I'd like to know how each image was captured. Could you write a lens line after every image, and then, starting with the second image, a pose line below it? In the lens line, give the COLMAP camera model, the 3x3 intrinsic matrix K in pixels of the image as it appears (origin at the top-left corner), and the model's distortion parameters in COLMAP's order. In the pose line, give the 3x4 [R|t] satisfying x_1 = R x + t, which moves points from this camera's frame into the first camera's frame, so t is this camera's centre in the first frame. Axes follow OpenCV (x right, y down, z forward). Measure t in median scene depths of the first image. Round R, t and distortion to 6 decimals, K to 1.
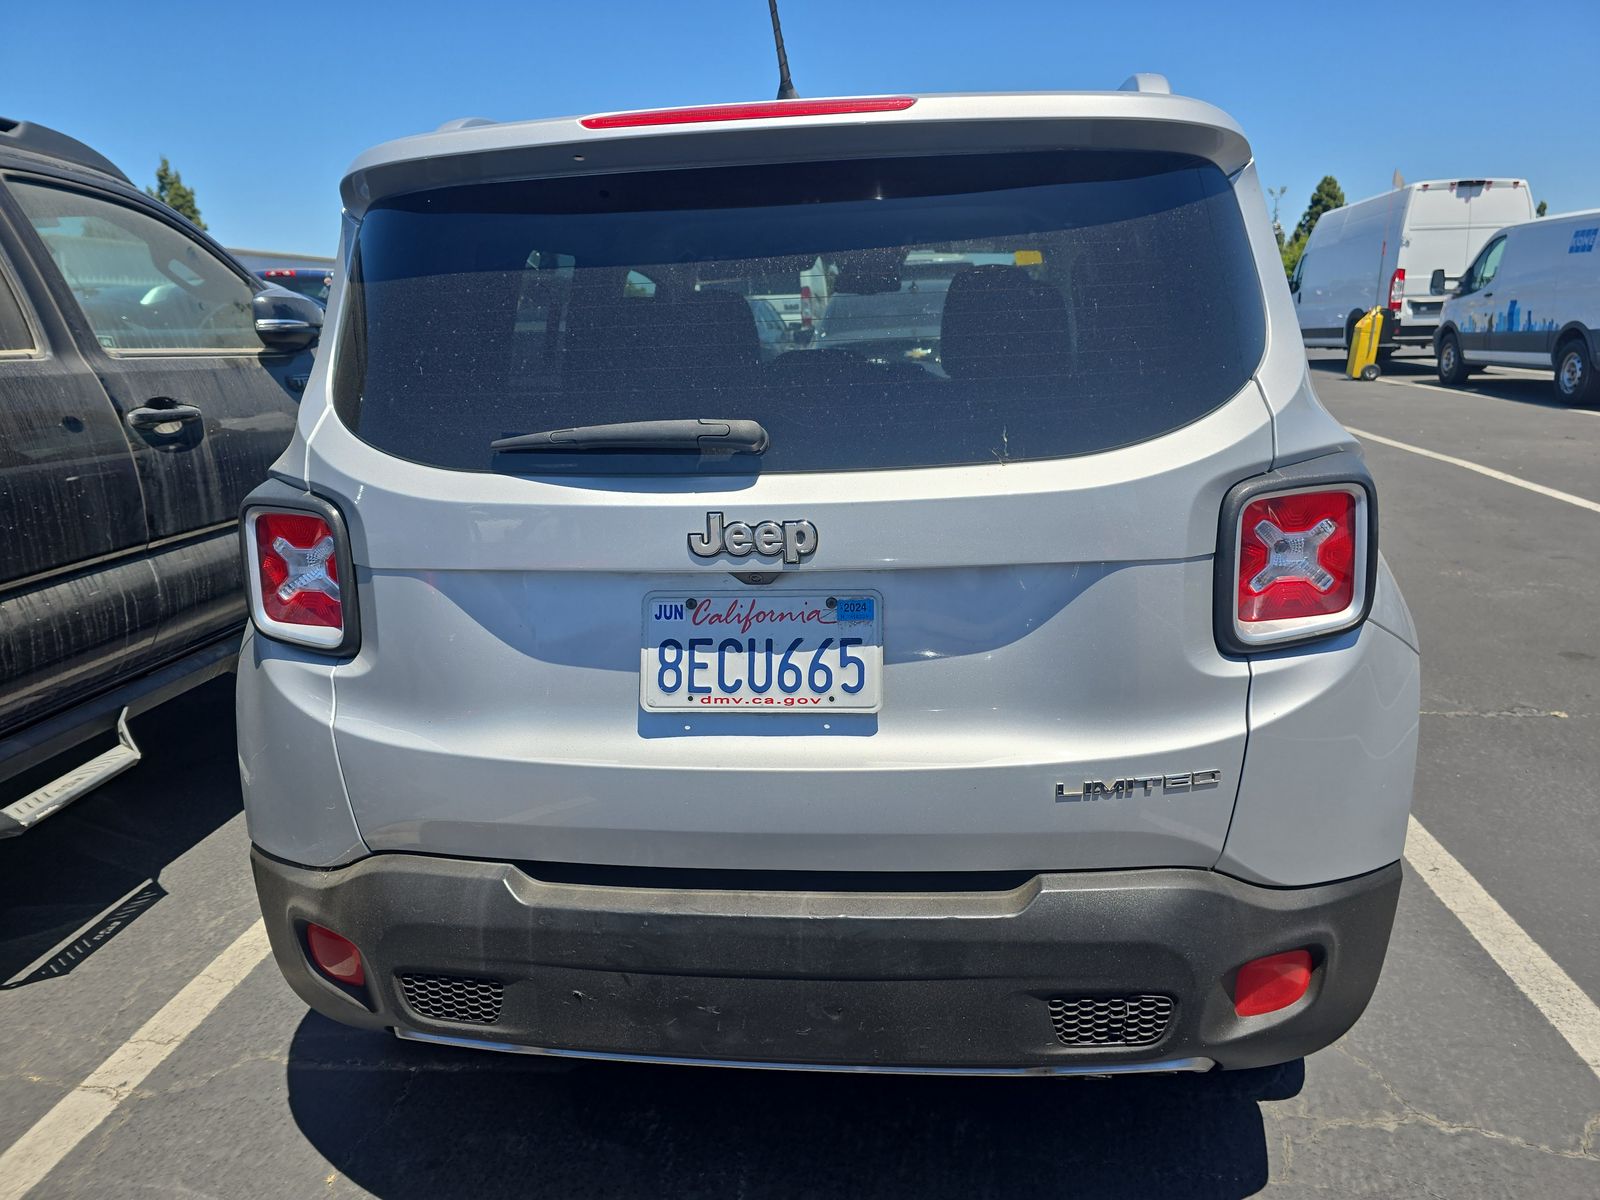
lens RADIAL K [[1084.9, 0, 810.2], [0, 1084.9, 592.0], [0, 0, 1]] dist [0.033230, -0.031899]
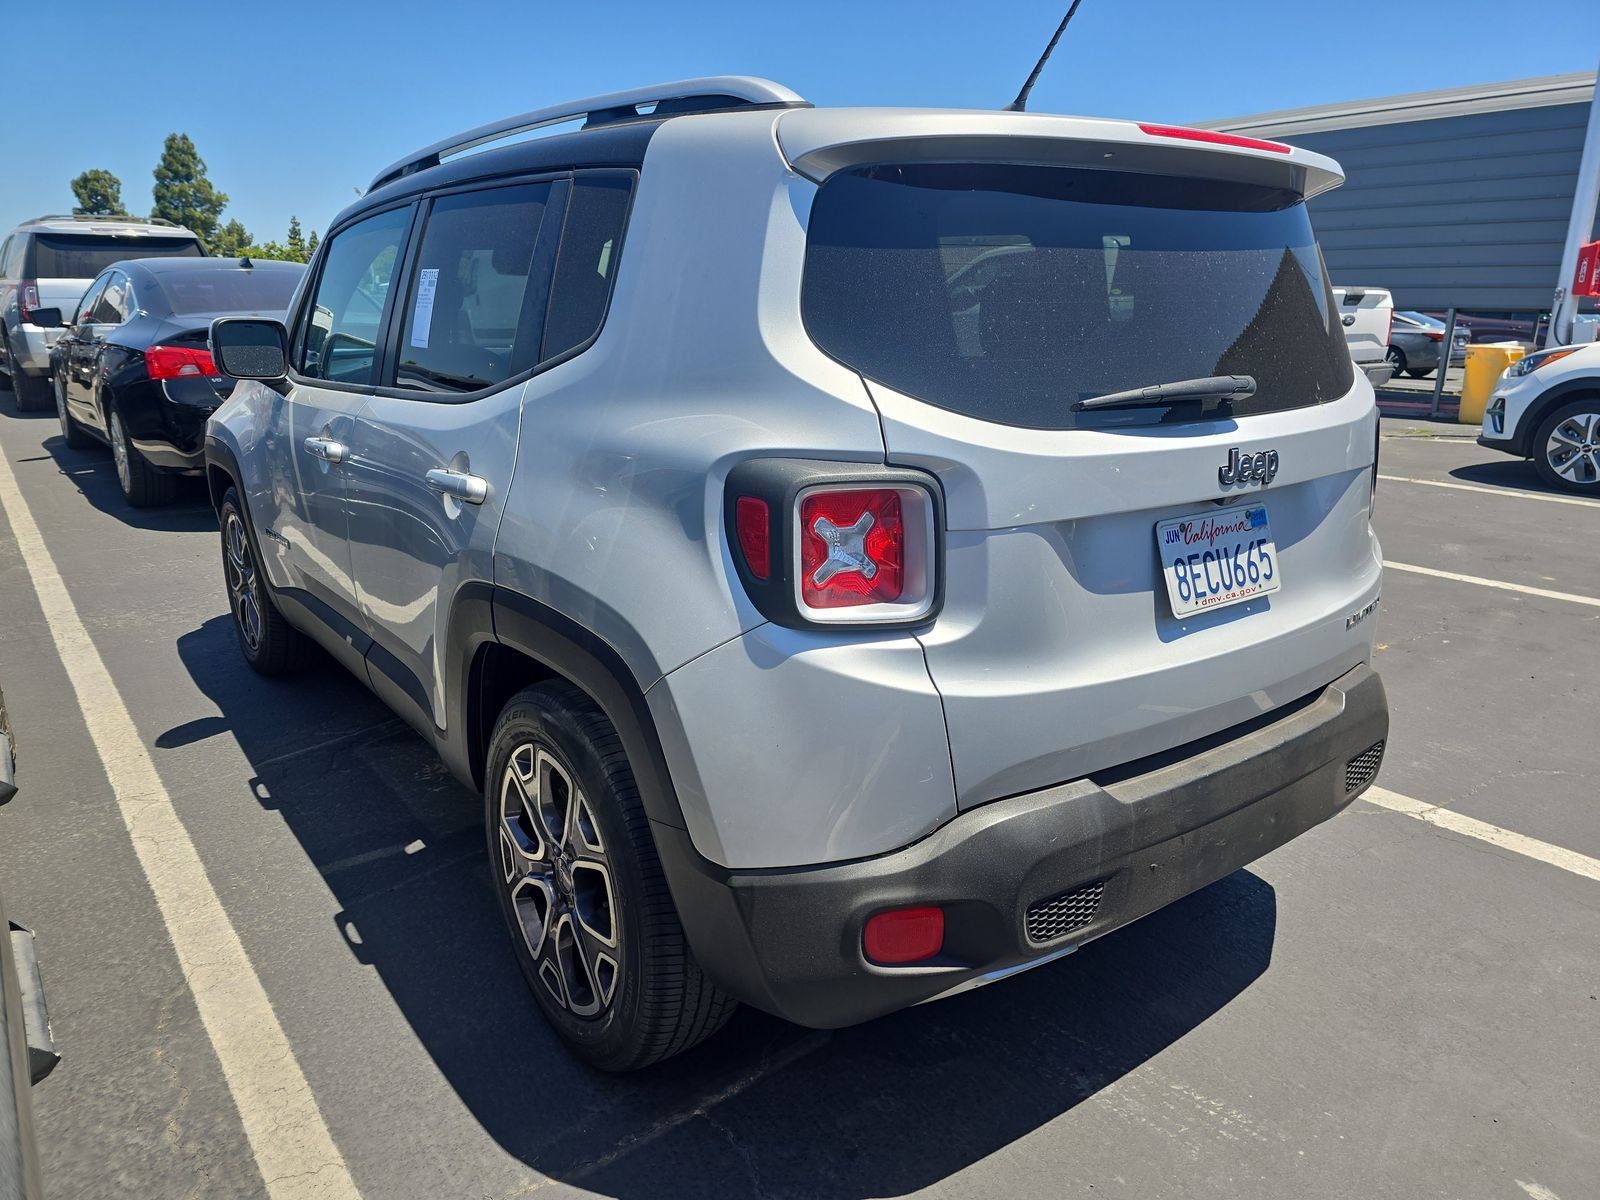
lens RADIAL K [[1084.9, 0, 787.5], [0, 1084.9, 605.8], [0, 0, 1]] dist [0.033230, -0.031899]
pose [[0.745799, -0.146472, 0.649869, -1.278218], [0.144347, 0.987884, 0.057001, -0.037655], [-0.650344, 0.051295, 0.757906, 0.359088]]
